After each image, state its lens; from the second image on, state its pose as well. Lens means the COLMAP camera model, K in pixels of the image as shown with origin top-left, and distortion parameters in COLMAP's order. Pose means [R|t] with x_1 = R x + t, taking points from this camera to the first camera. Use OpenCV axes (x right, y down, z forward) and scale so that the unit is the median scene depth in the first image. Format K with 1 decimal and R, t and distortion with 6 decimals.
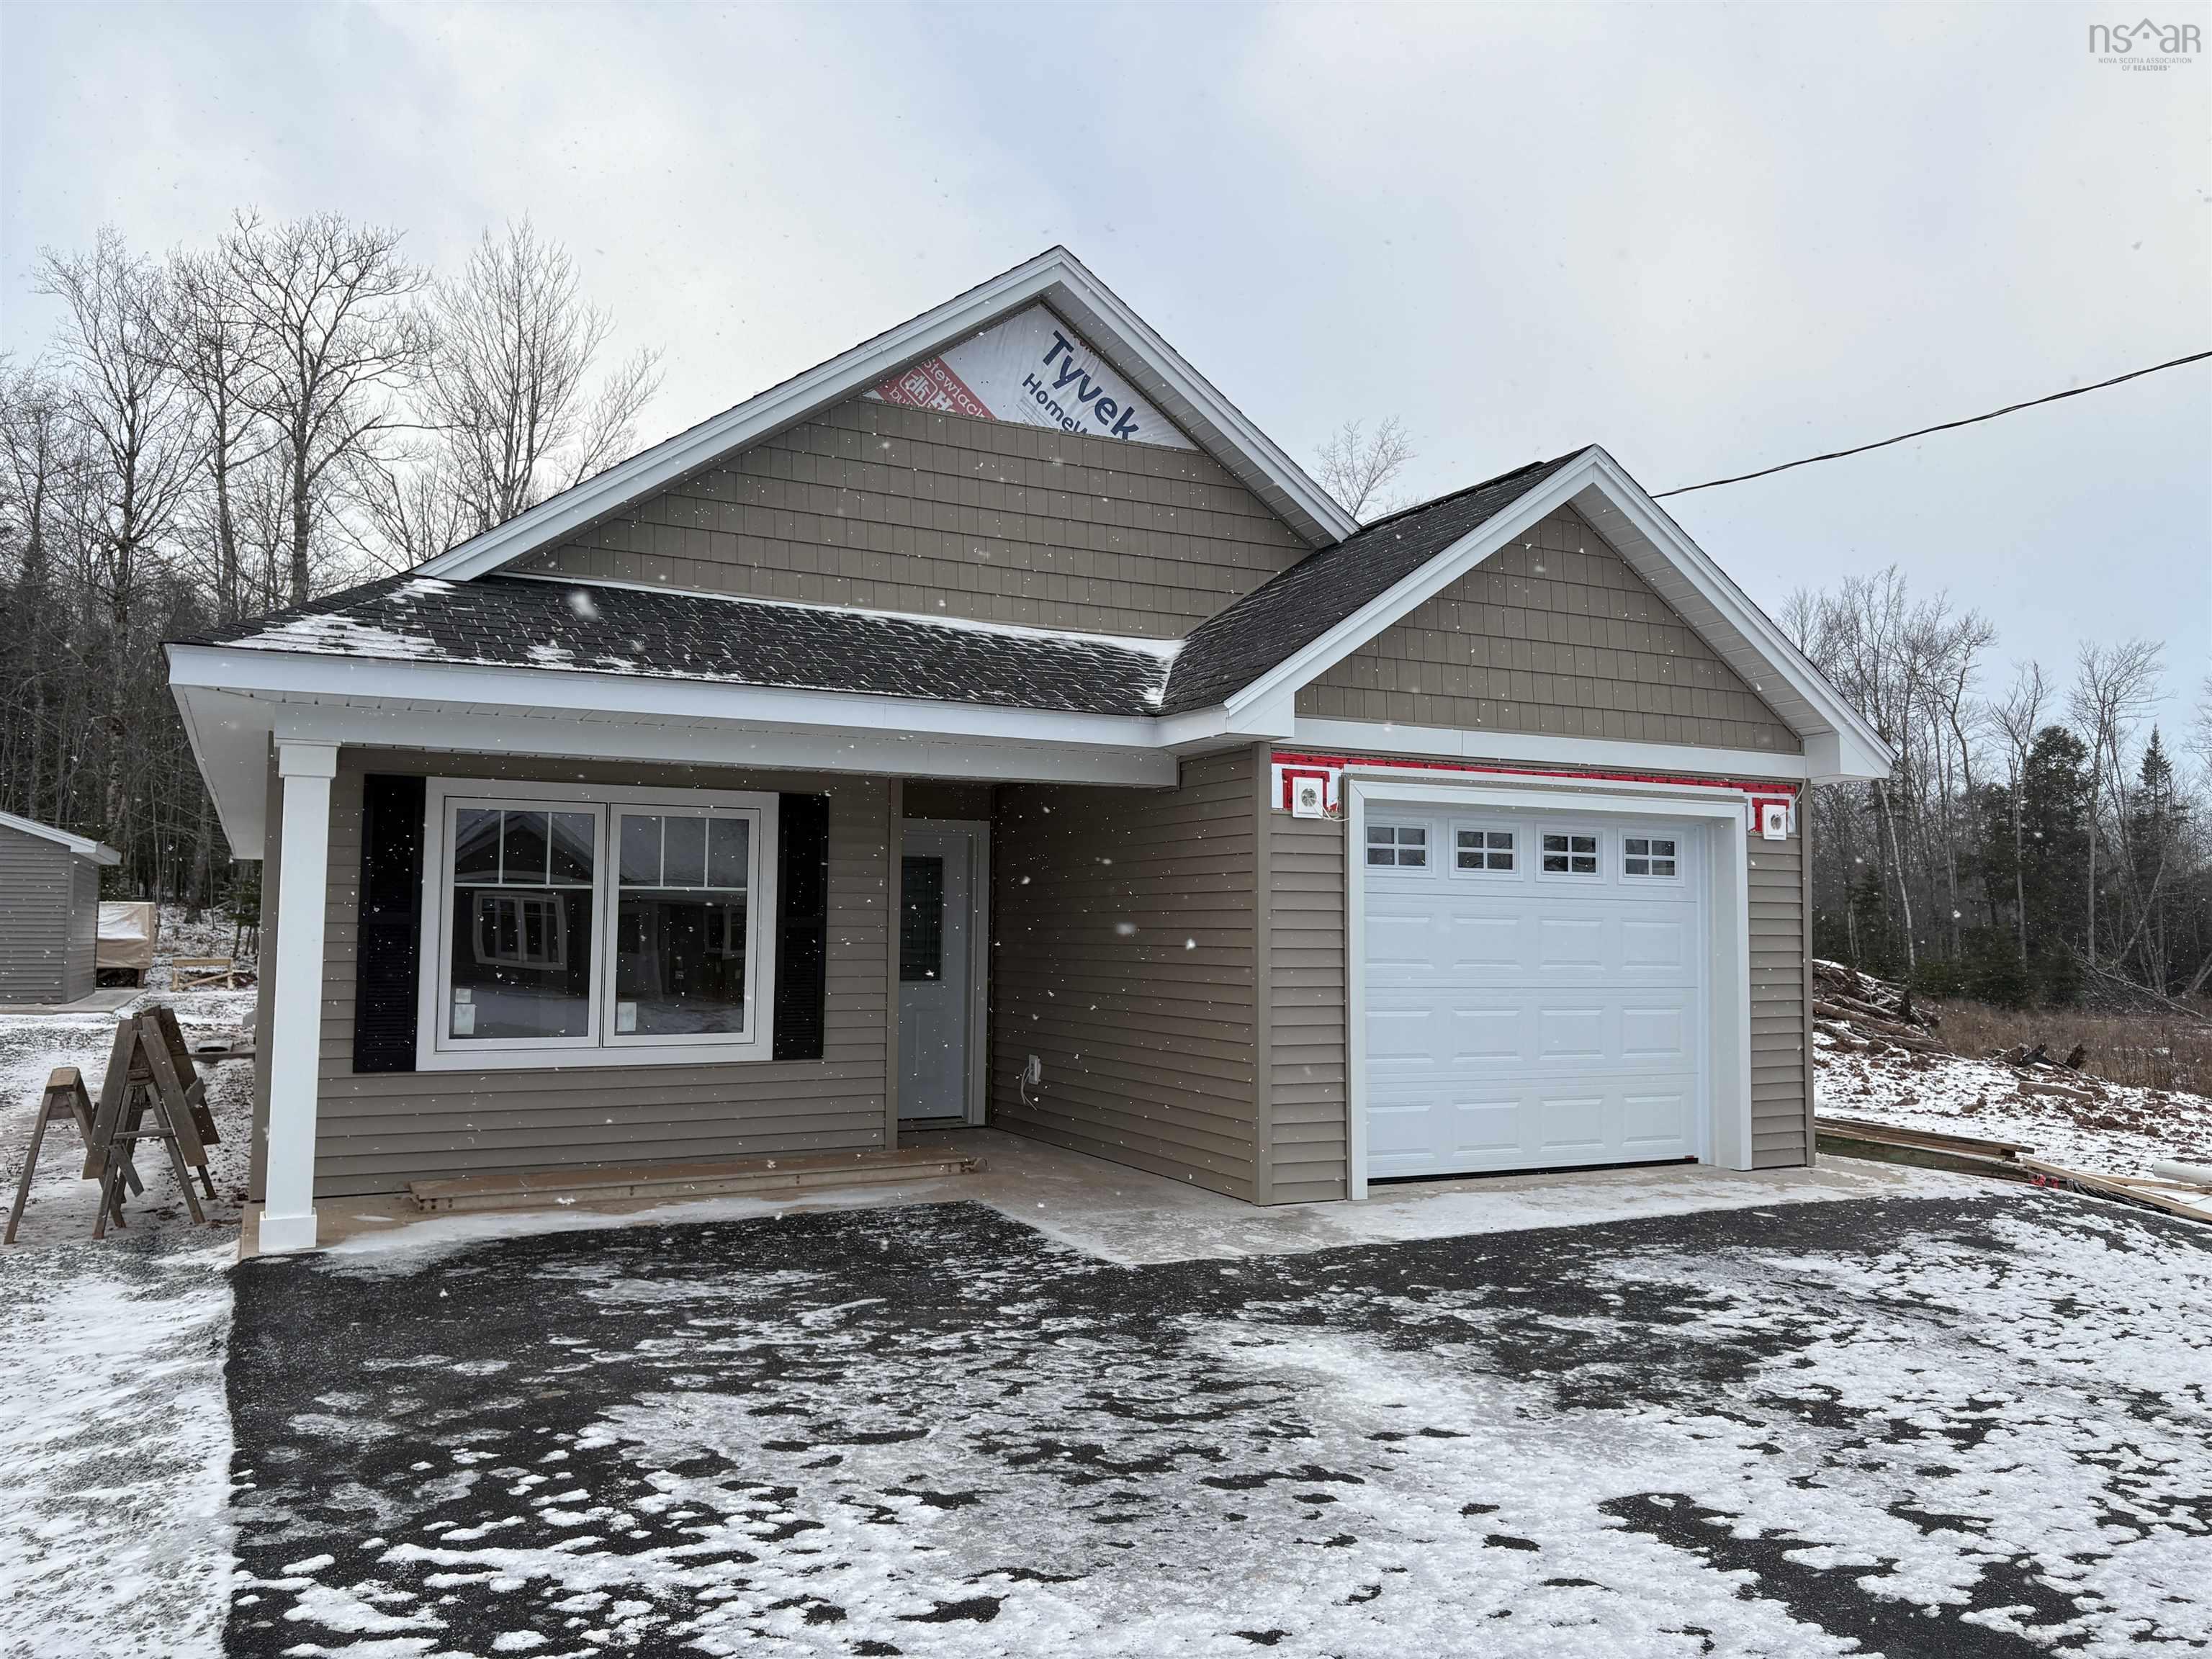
lens RADIAL K [[1660.1, 0, 1091.4], [0, 1660.1, 845.4], [0, 0, 1]] dist [0.050398, -0.011878]
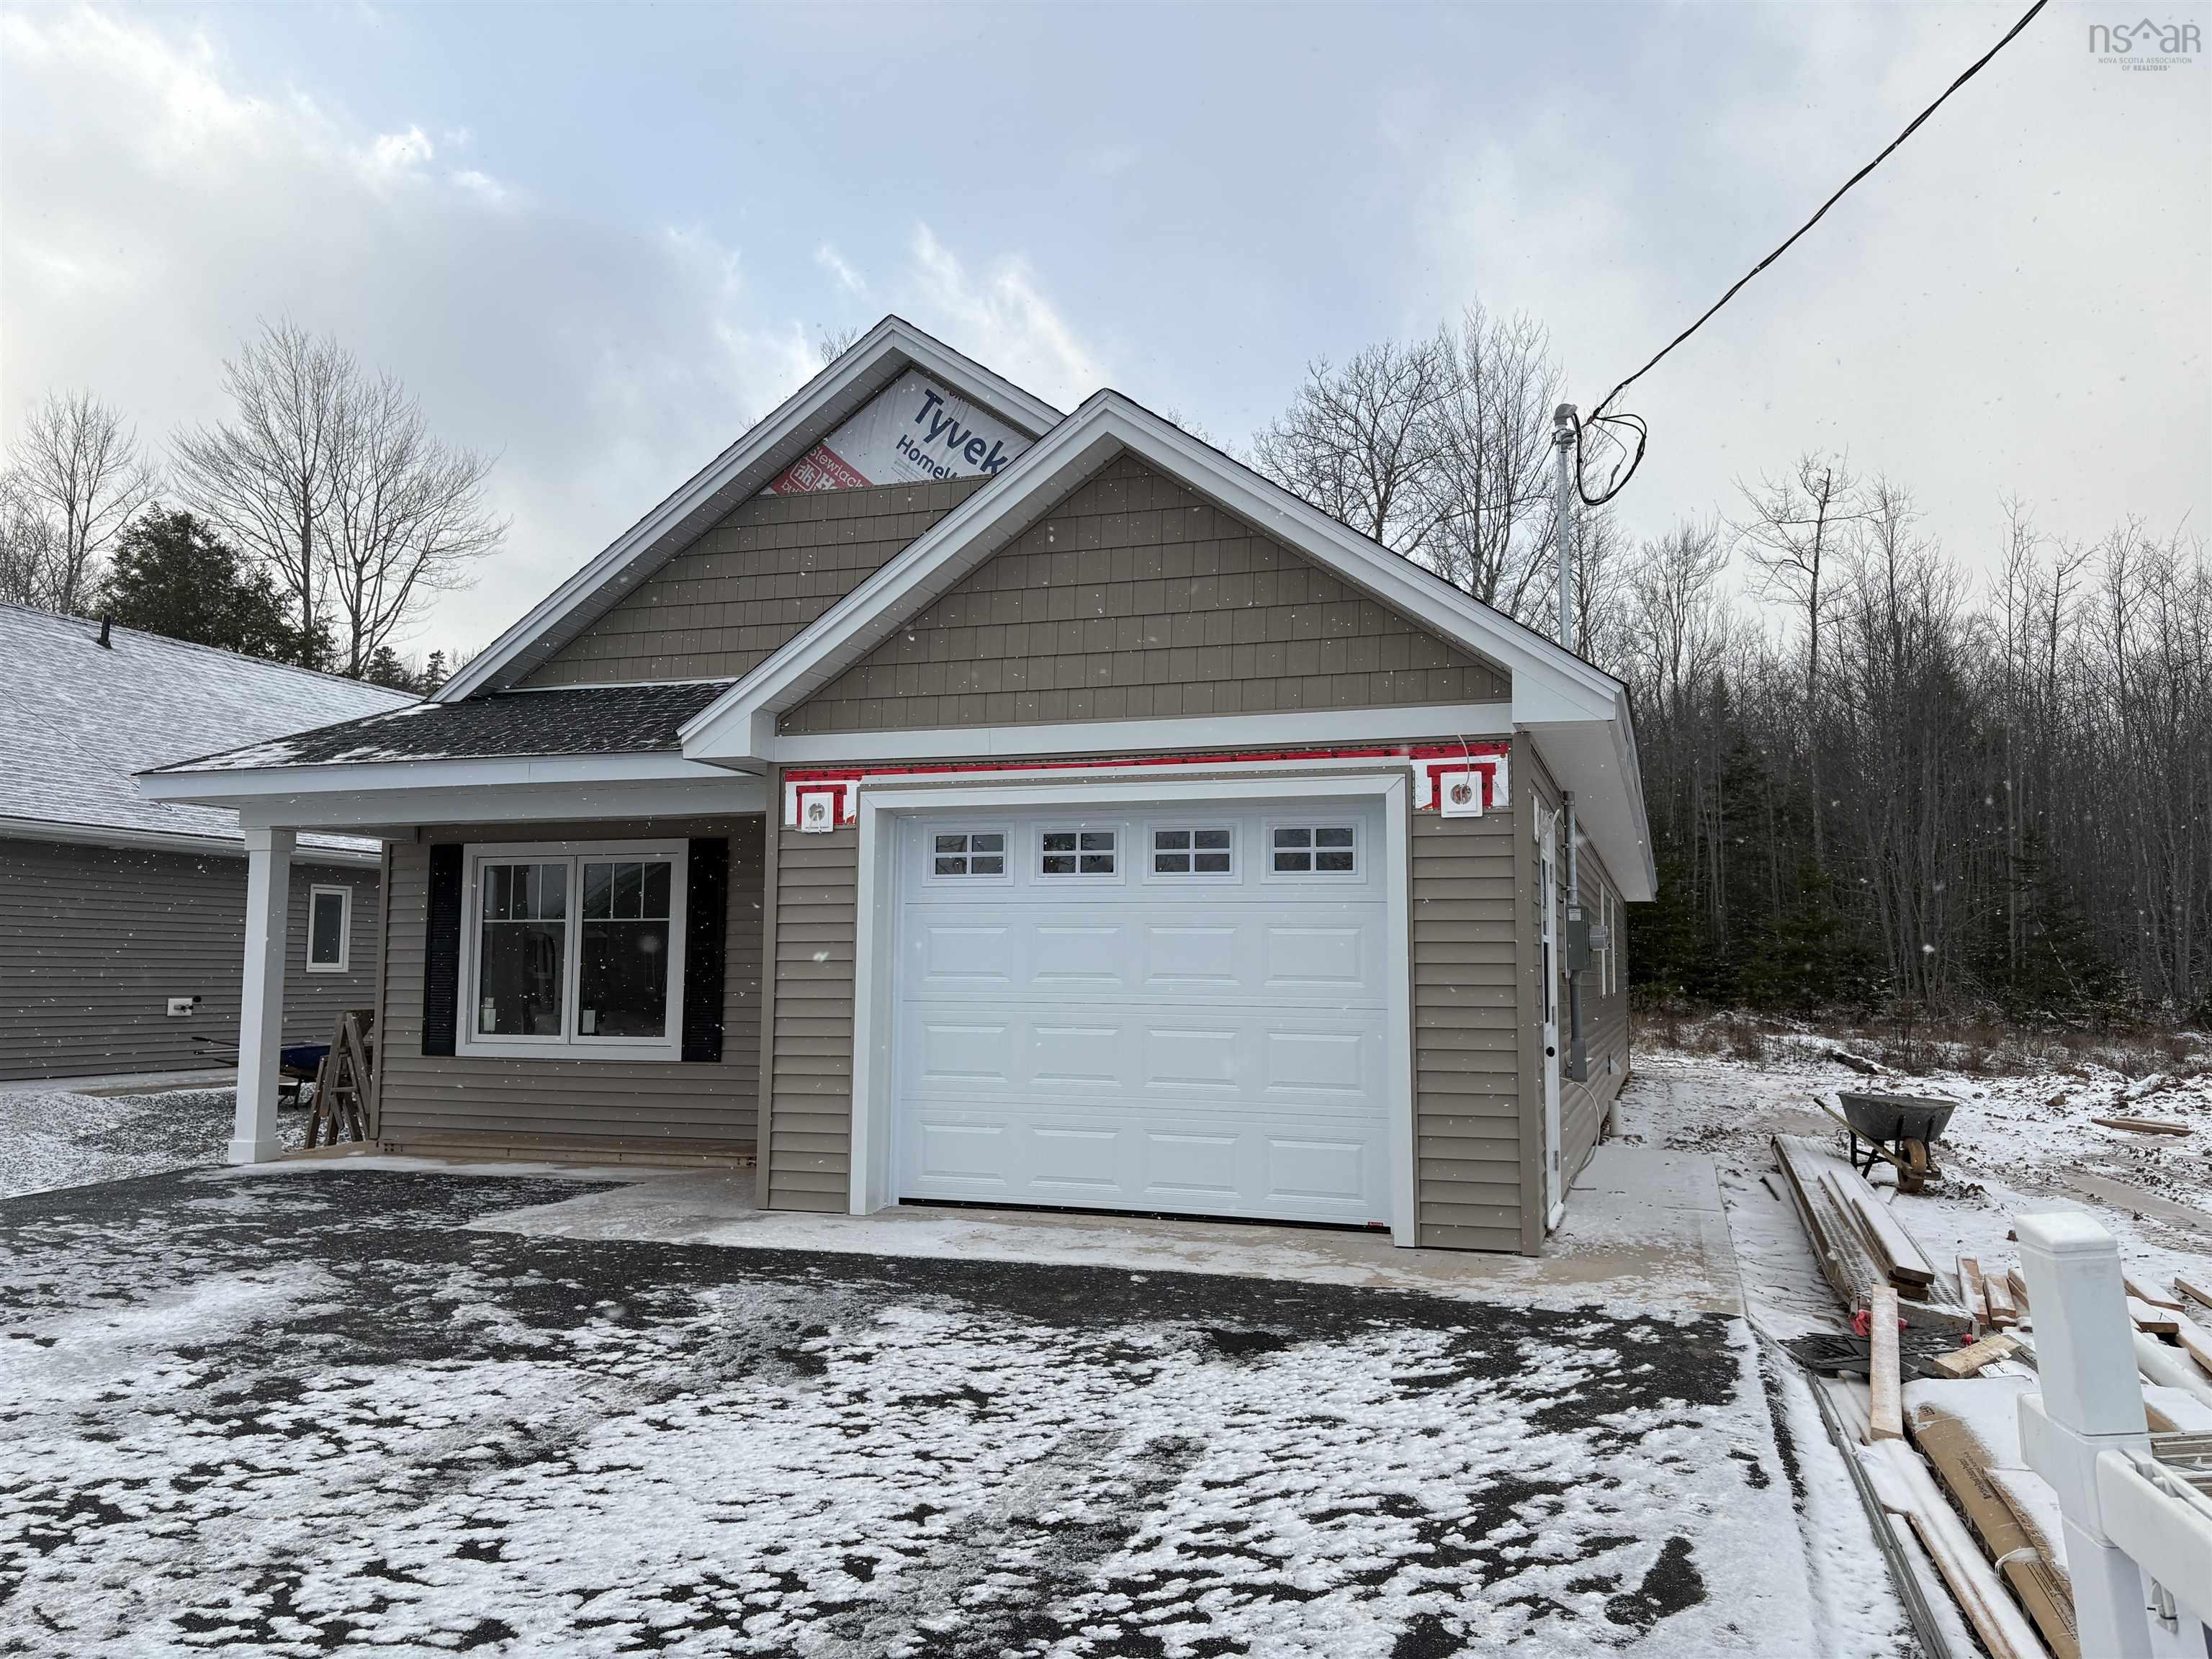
lens RADIAL K [[1660.1, 0, 1087.0], [0, 1660.1, 817.7], [0, 0, 1]] dist [0.050398, -0.011878]
pose [[0.702160, -0.071069, -0.708463, 0.872558], [0.038487, 0.997340, -0.061903, 0.039730], [0.710978, 0.016199, 0.703027, 0.358485]]
